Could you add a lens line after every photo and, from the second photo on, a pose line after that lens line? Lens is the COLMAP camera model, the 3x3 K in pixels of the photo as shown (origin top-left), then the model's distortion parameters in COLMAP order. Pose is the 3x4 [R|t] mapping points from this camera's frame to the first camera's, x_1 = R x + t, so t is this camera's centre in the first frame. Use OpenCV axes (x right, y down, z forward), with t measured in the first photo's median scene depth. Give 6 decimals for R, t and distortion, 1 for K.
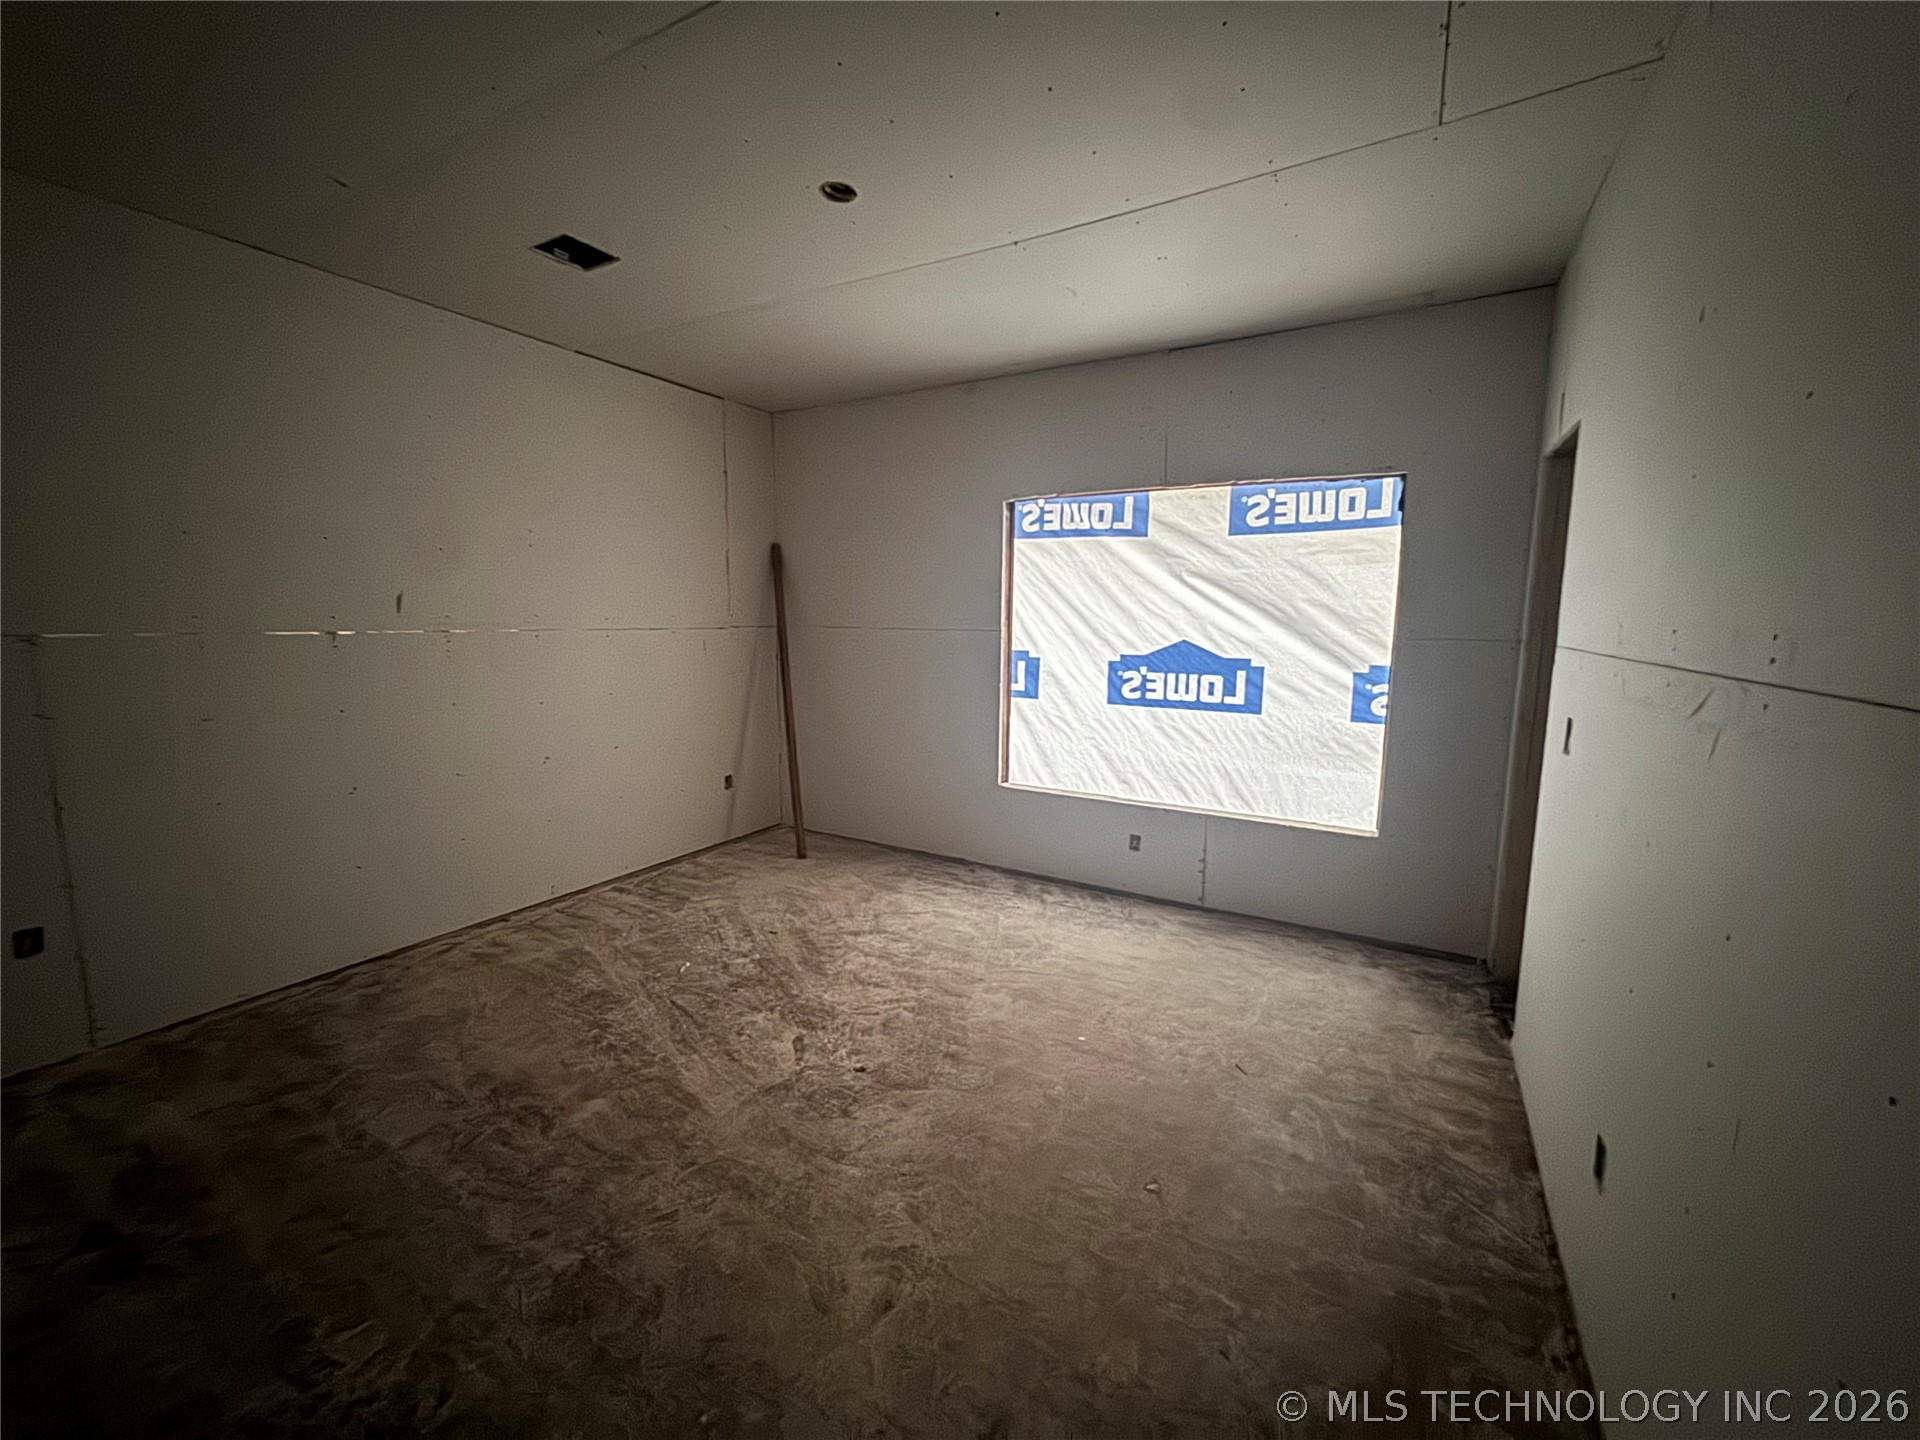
lens RADIAL K [[763.6, 0, 960.4], [0, 763.6, 712.4], [0, 0, 1]] dist [-0.000844, -0.000139]
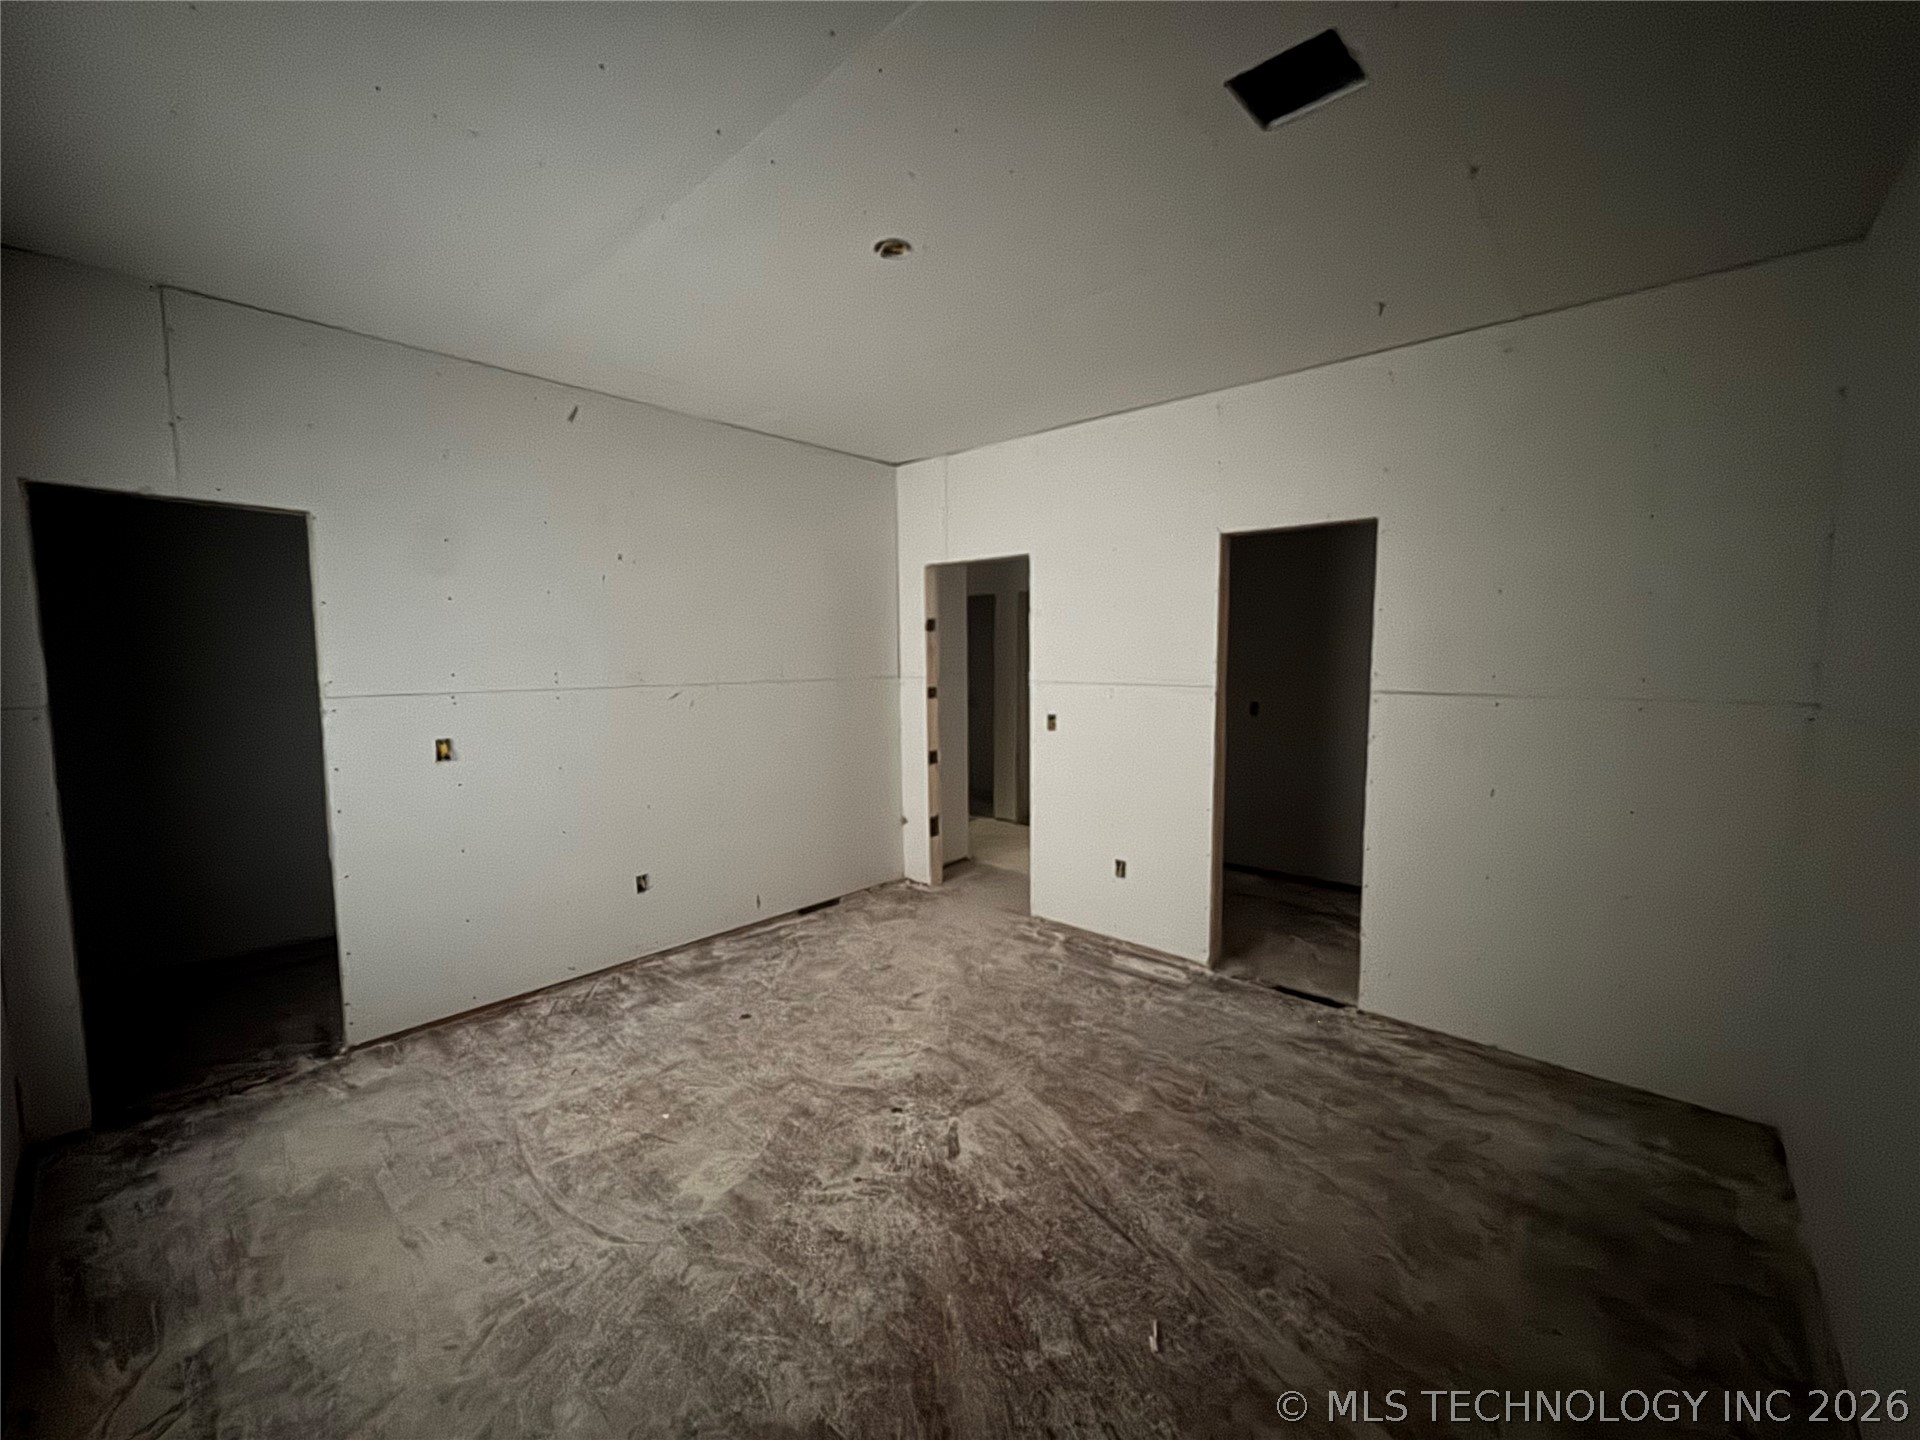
lens RADIAL K [[763.6, 0, 960.4], [0, 763.6, 712.4], [0, 0, 1]] dist [-0.000844, -0.000139]
pose [[-0.978187, -0.023113, 0.206438, -0.405284], [0.020681, 0.978018, 0.207494, -0.270936], [-0.206696, 0.207237, -0.956206, 1.806050]]
